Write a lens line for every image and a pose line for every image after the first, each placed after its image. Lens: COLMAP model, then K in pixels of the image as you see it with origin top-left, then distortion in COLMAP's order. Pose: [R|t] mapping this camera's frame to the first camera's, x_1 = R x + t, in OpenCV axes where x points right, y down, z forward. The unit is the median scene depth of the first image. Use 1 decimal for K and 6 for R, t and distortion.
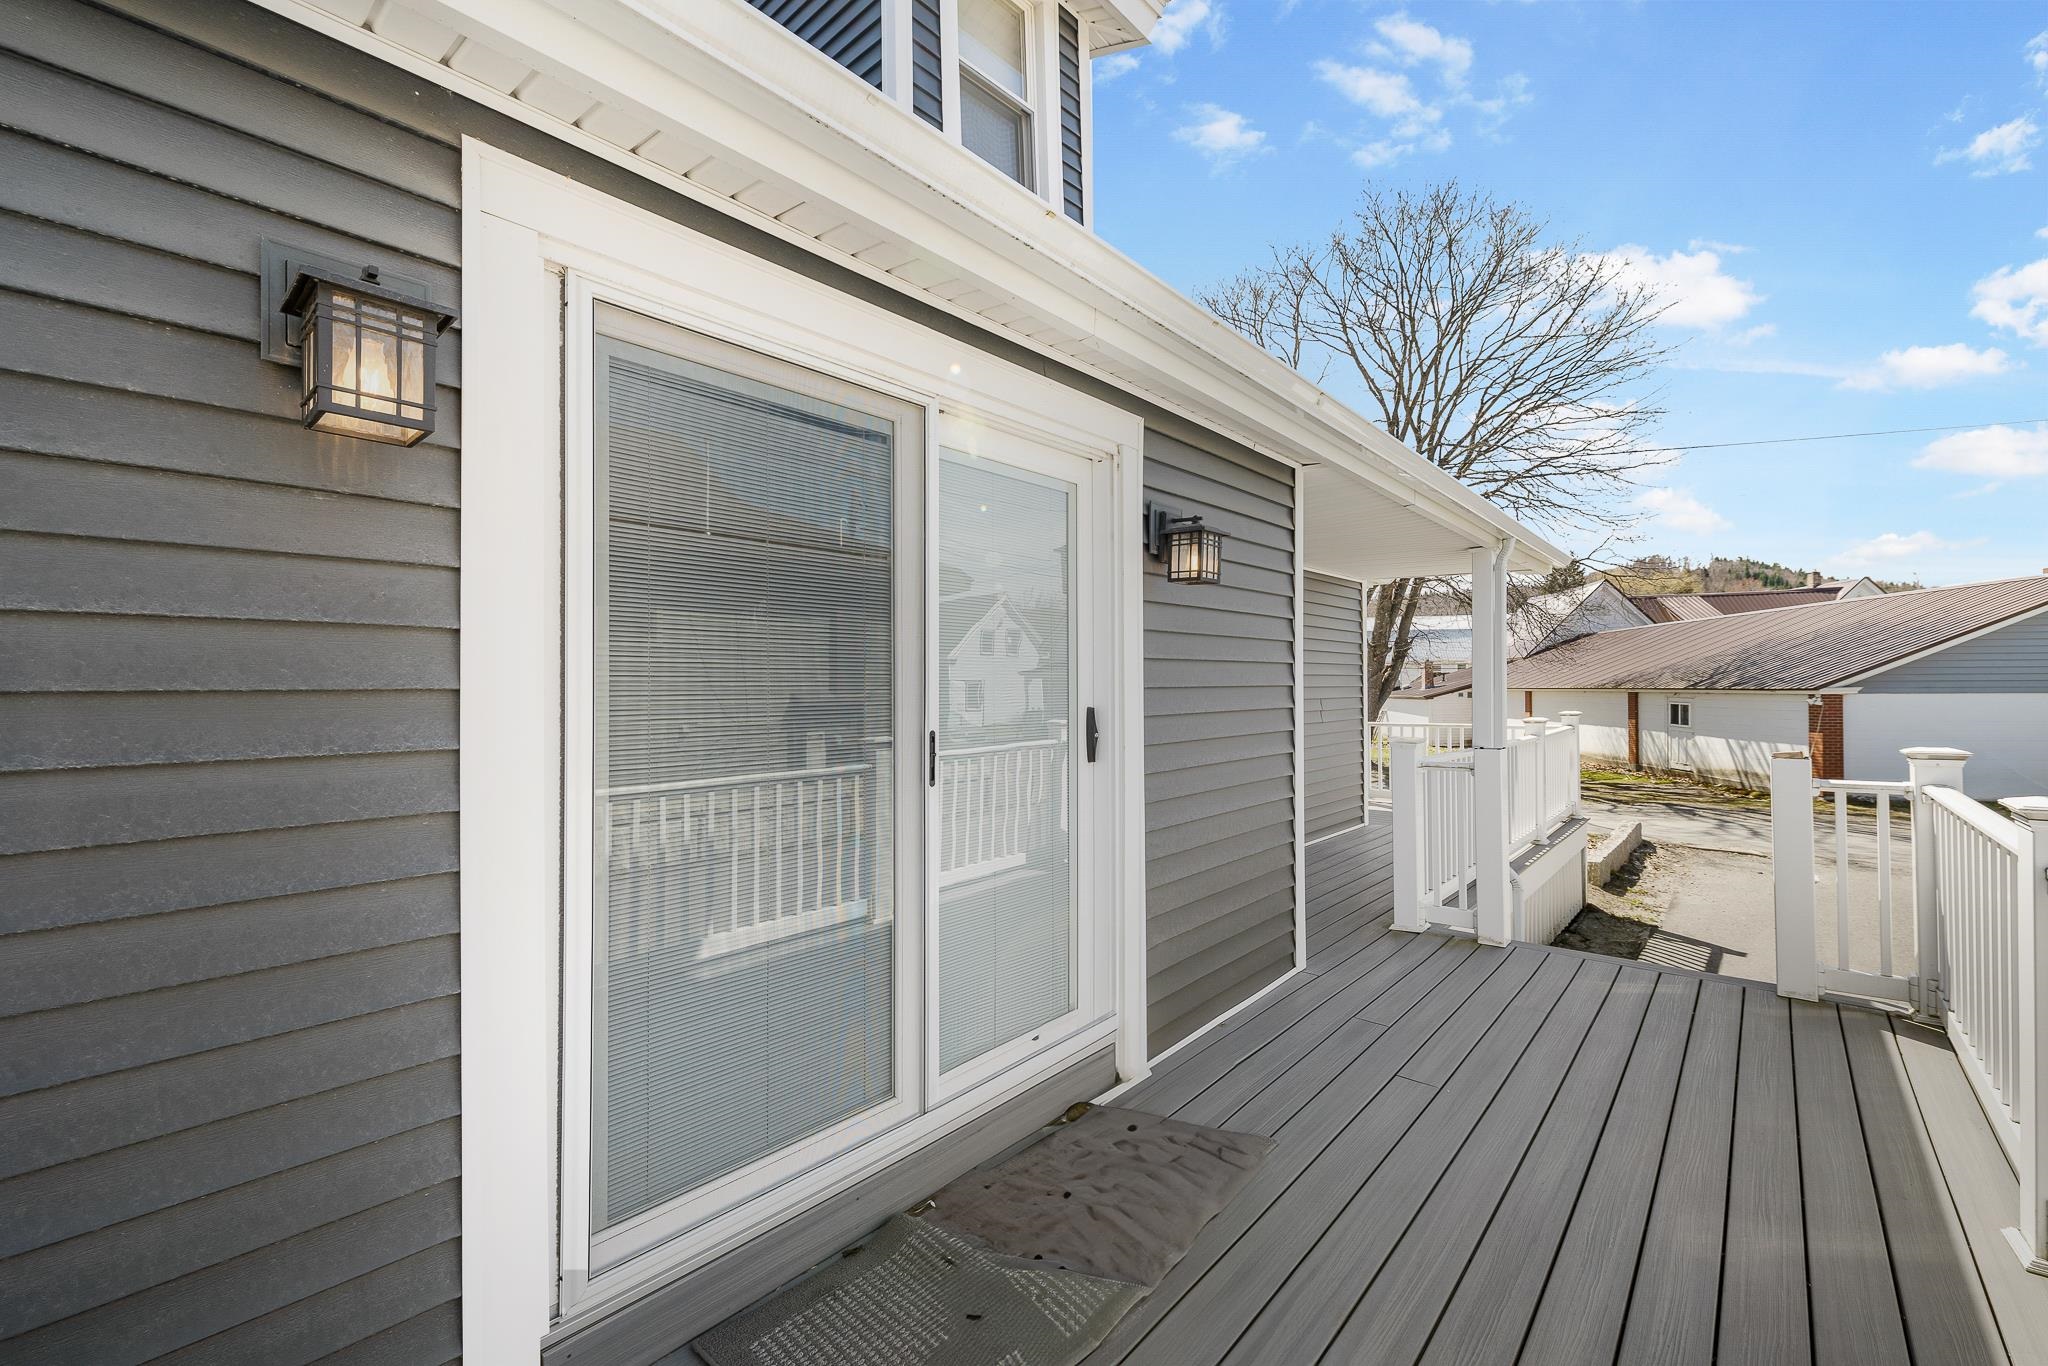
lens RADIAL K [[816.2, 0, 1014.9], [0, 816.2, 682.5], [0, 0, 1]] dist [-0.017231, 0.002498]
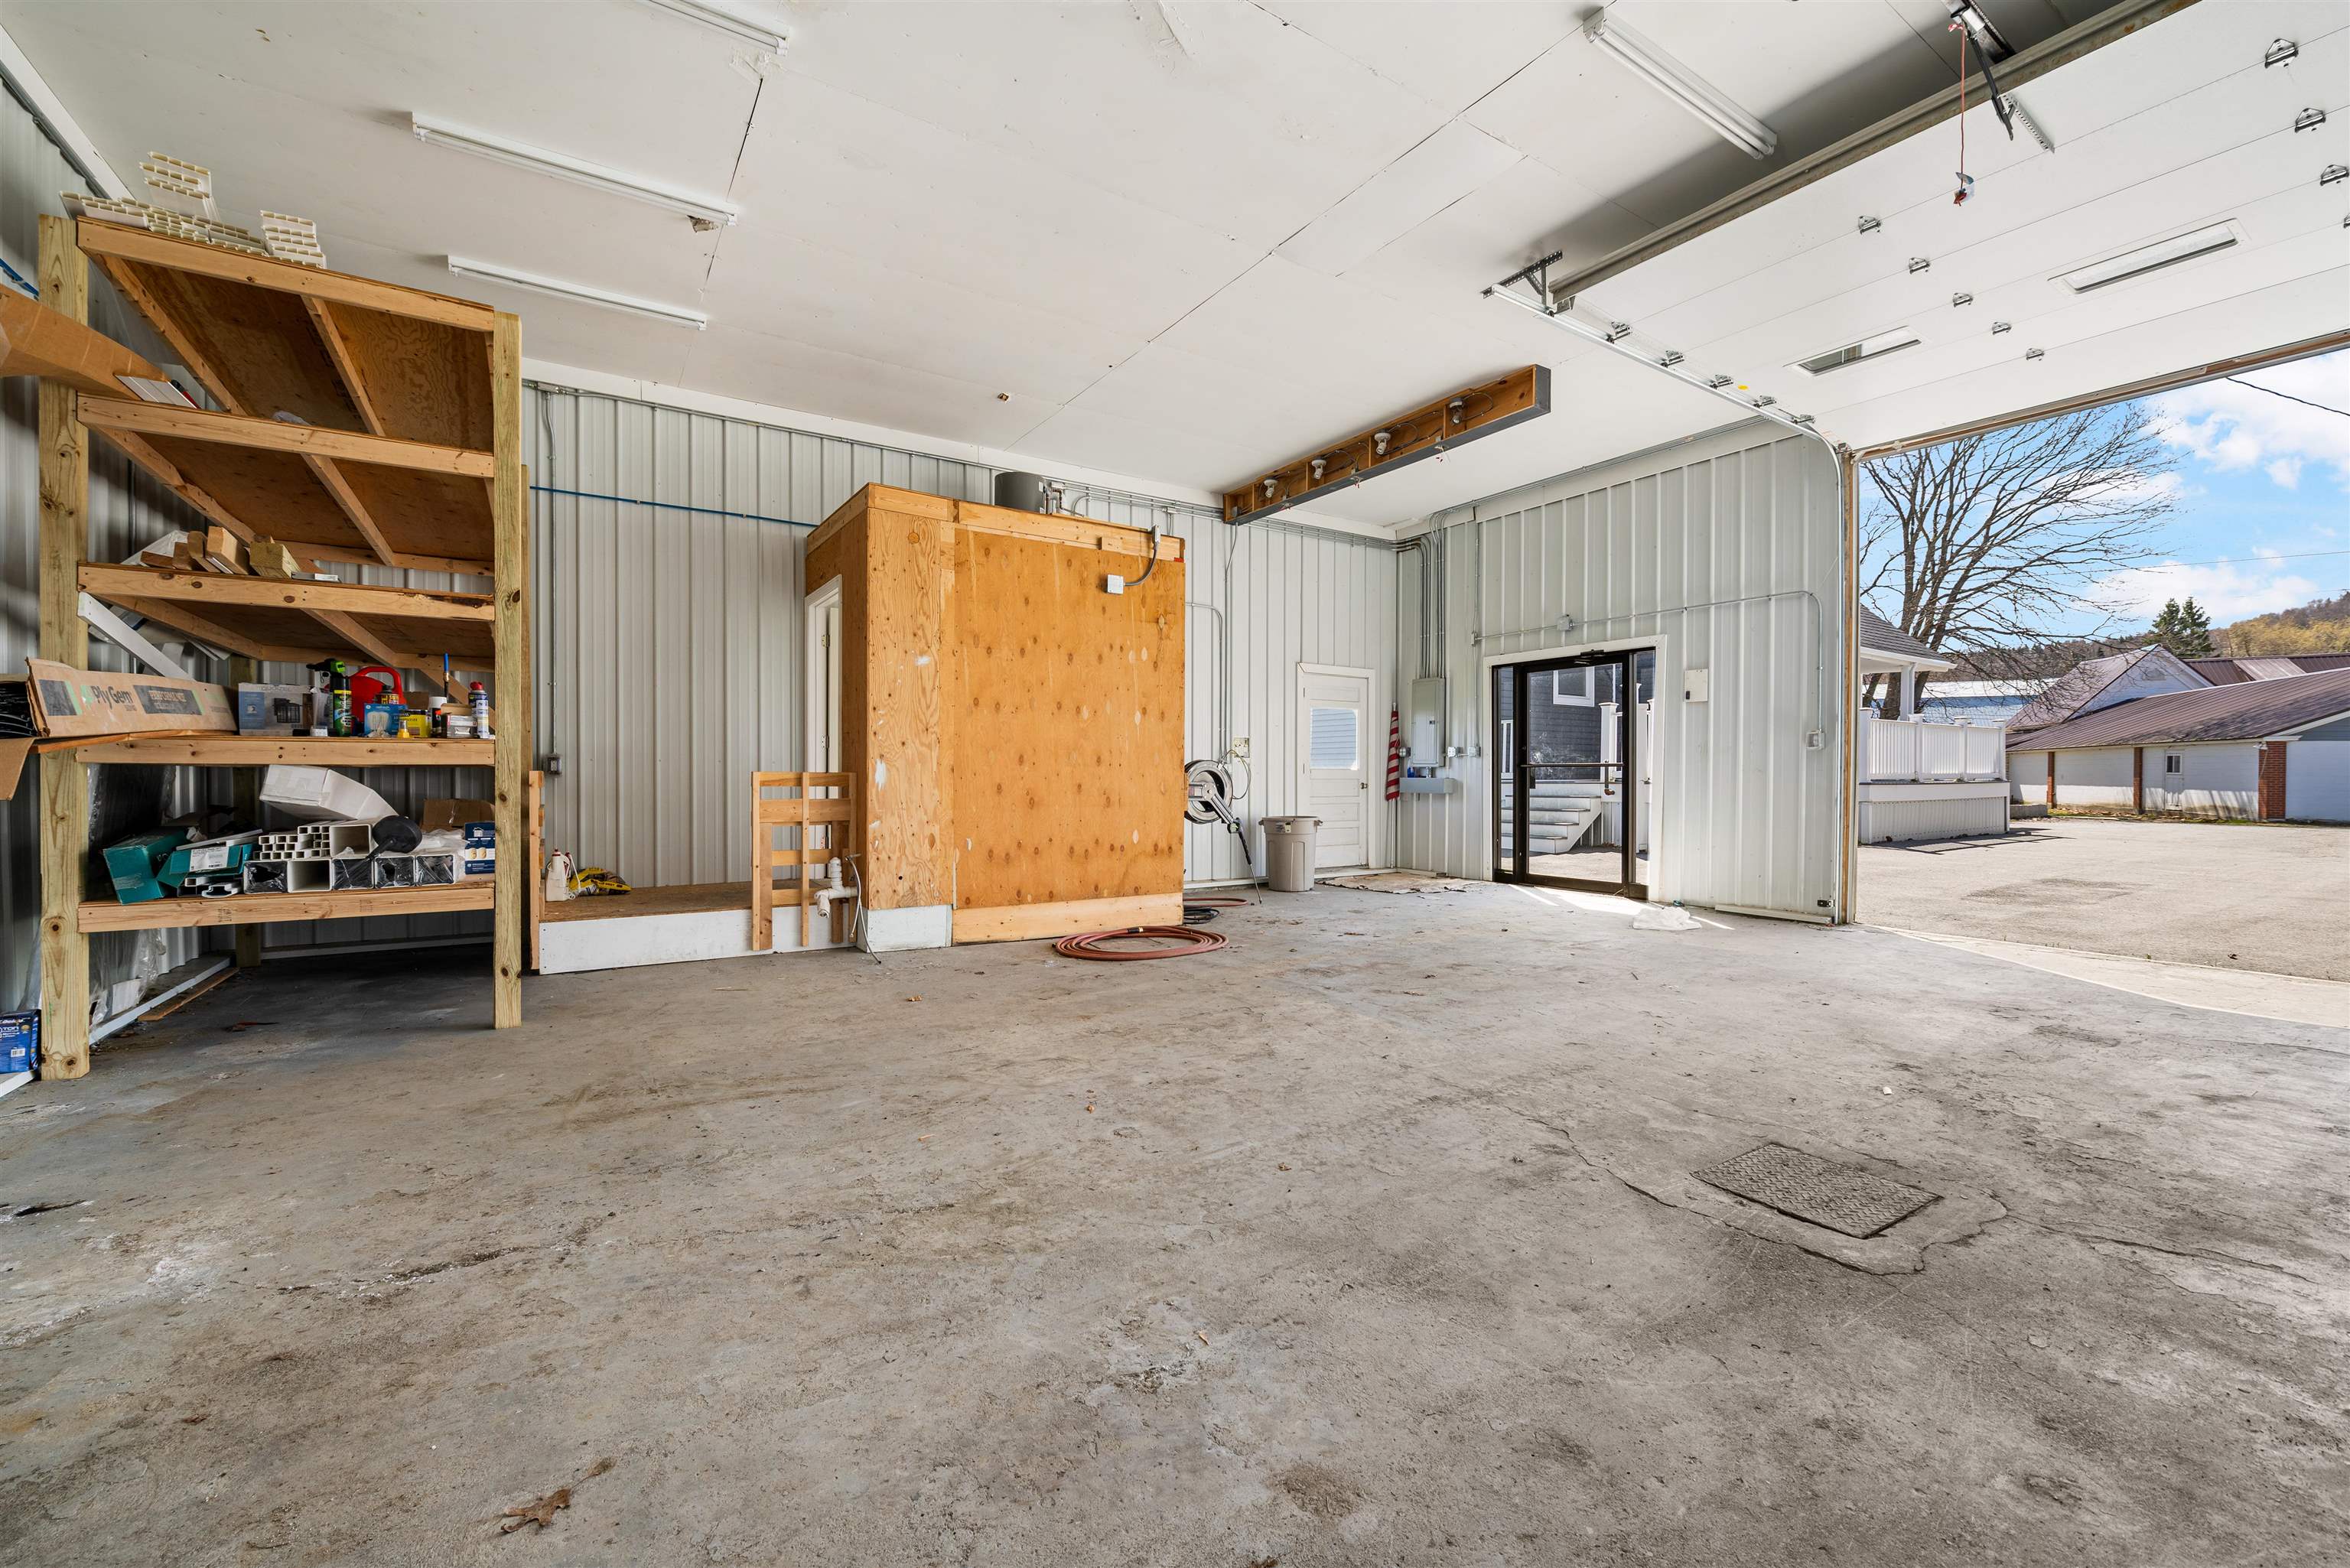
lens RADIAL K [[936.5, 0, 1181.2], [0, 936.5, 780.2], [0, 0, 1]] dist [-0.017231, 0.002498]
pose [[0.967407, 0.016338, -0.252698, -0.242648], [-0.010747, 0.999666, 0.023492, 0.043918], [0.252998, -0.020010, 0.967260, -0.658279]]
